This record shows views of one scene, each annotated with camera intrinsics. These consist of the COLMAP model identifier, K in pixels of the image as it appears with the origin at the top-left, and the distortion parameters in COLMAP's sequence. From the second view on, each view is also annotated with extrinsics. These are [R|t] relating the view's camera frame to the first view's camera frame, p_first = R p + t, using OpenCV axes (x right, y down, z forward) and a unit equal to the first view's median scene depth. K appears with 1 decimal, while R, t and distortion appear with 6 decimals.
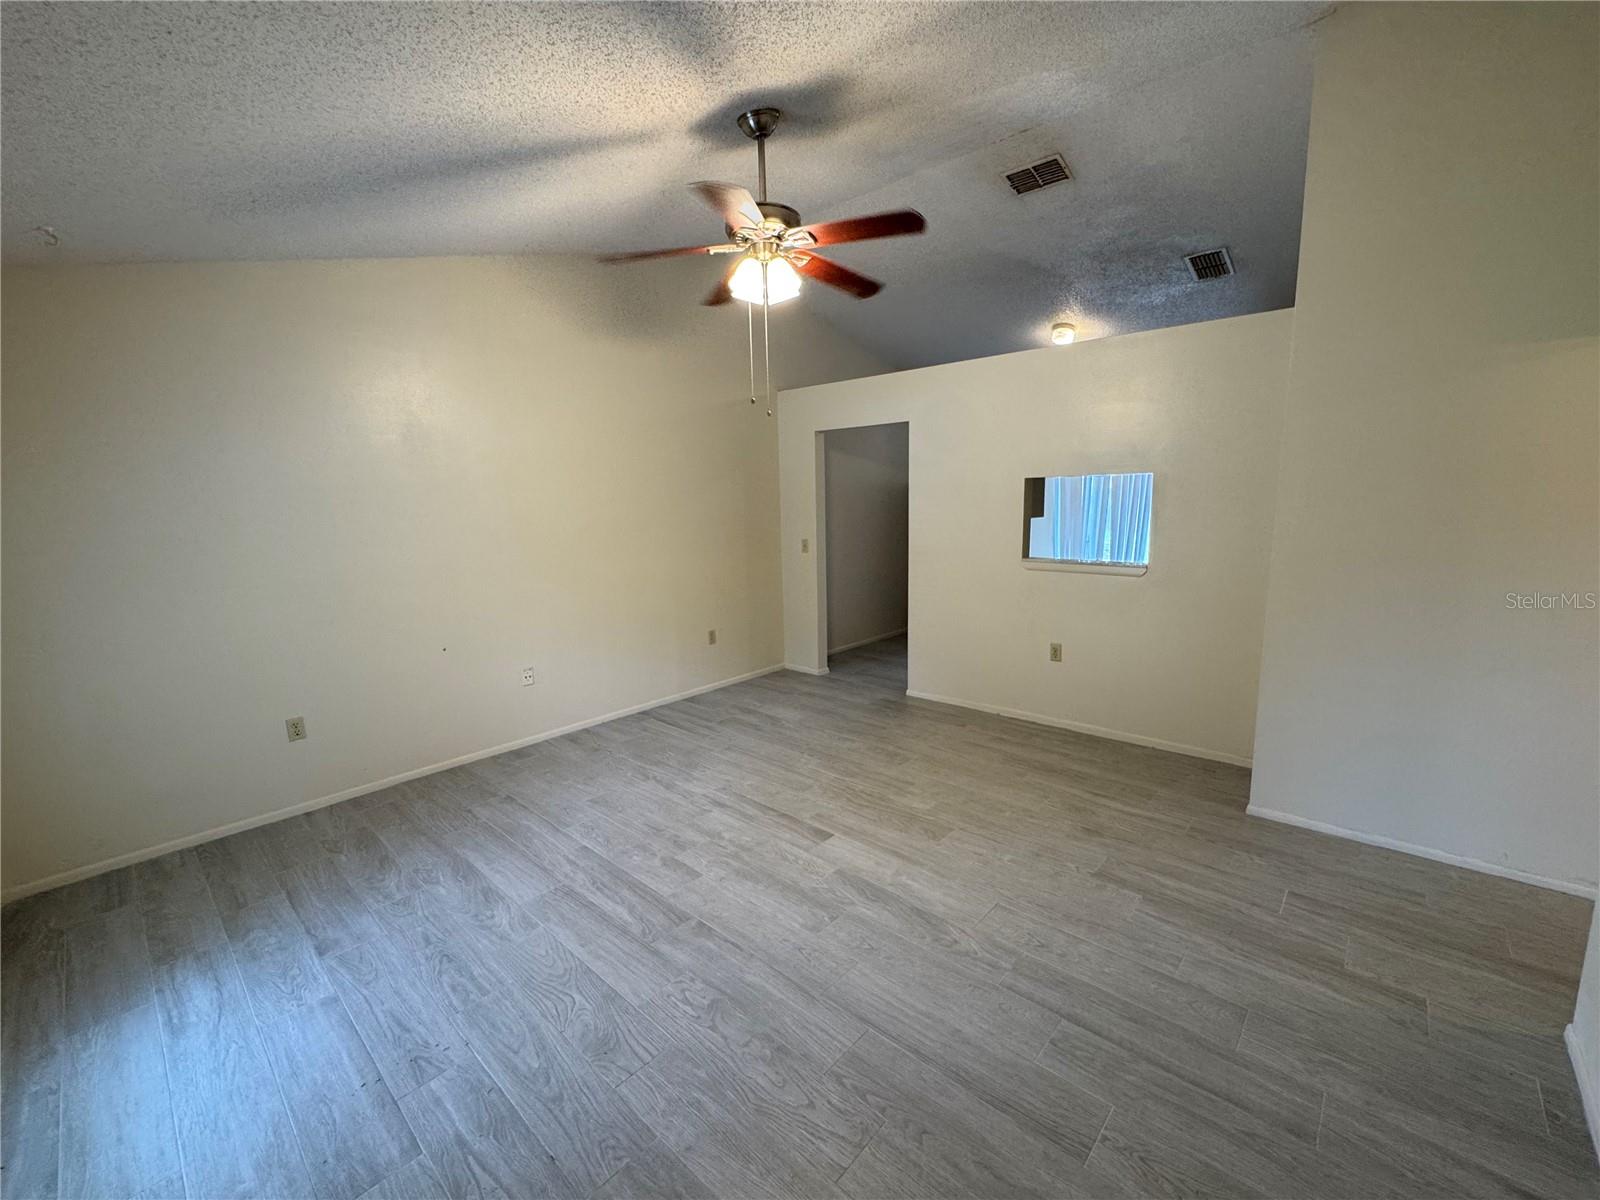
lens RADIAL K [[645.4, 0, 800.2], [0, 645.4, 603.9], [0, 0, 1]] dist [0.001974, 0.000194]
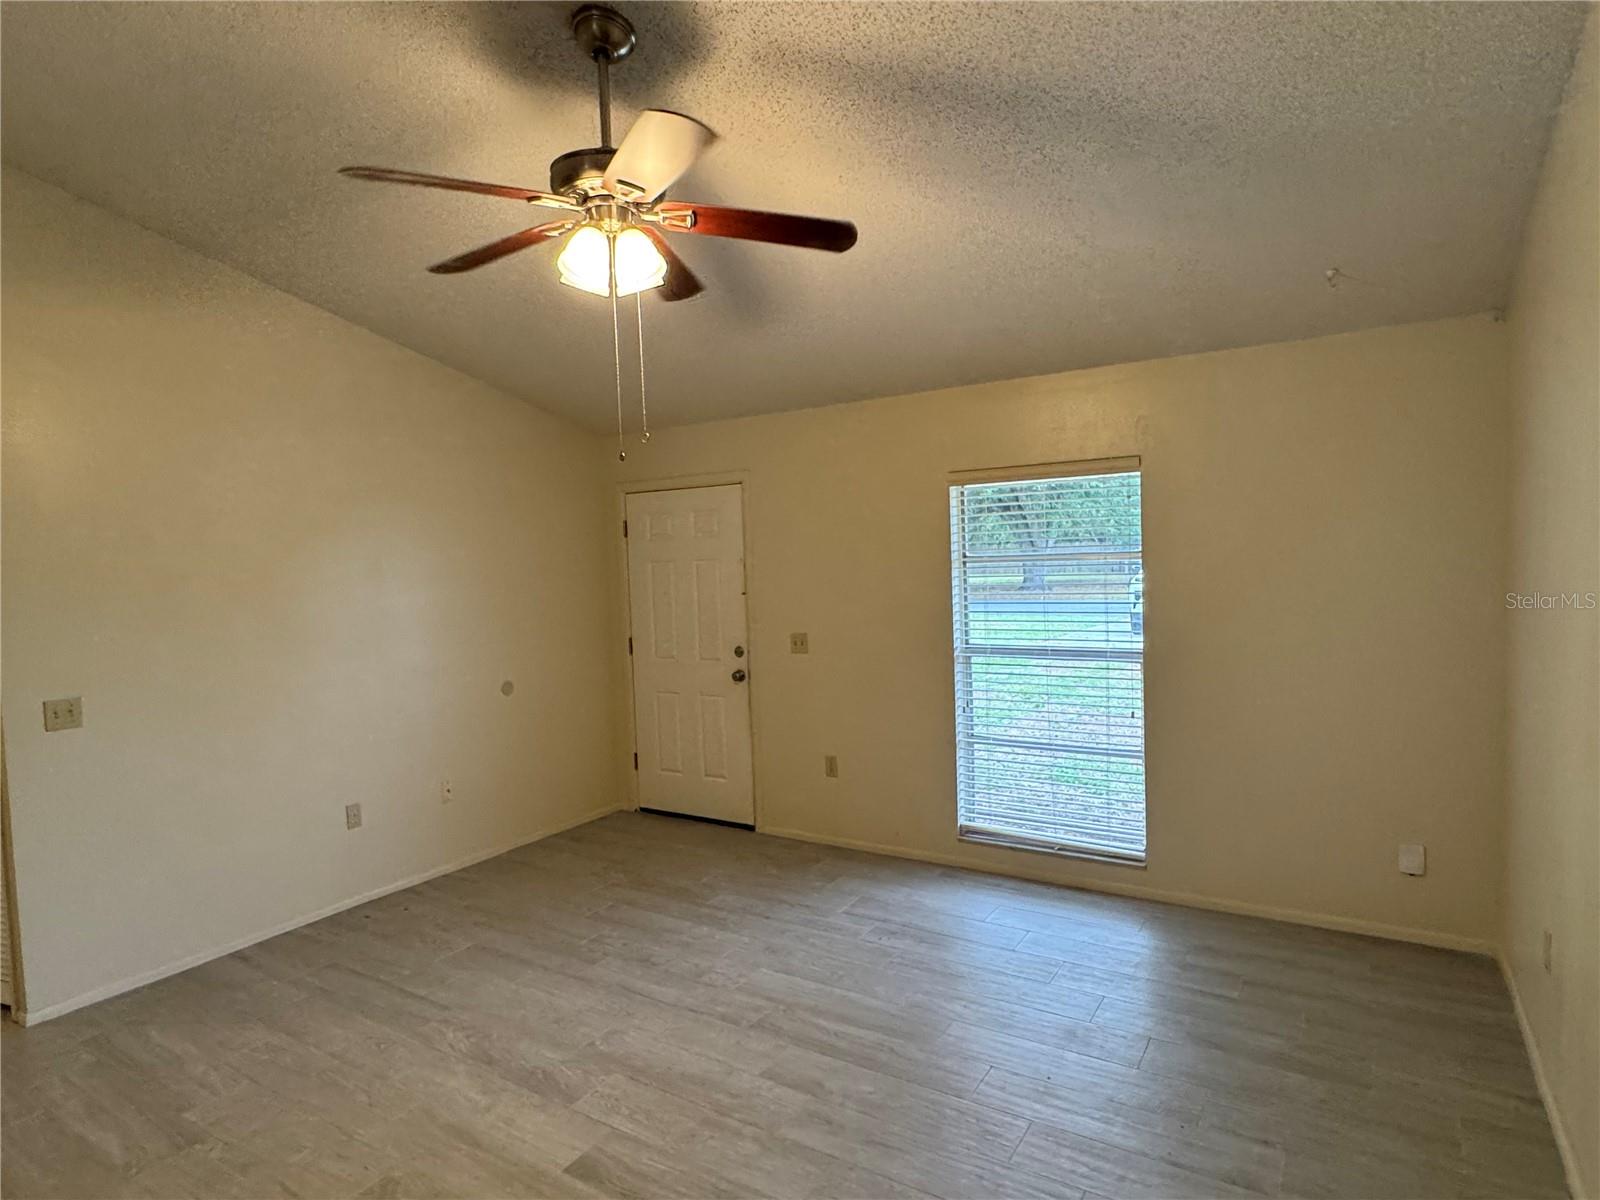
lens RADIAL K [[895.2, 0, 802.2], [0, 895.2, 592.8], [0, 0, 1]] dist [0.002092, 0.000135]
pose [[-0.983721, 0.069011, -0.165925, -0.071151], [0.031935, 0.975760, 0.216501, -0.367894], [0.176844, 0.207678, -0.962079, 2.003075]]
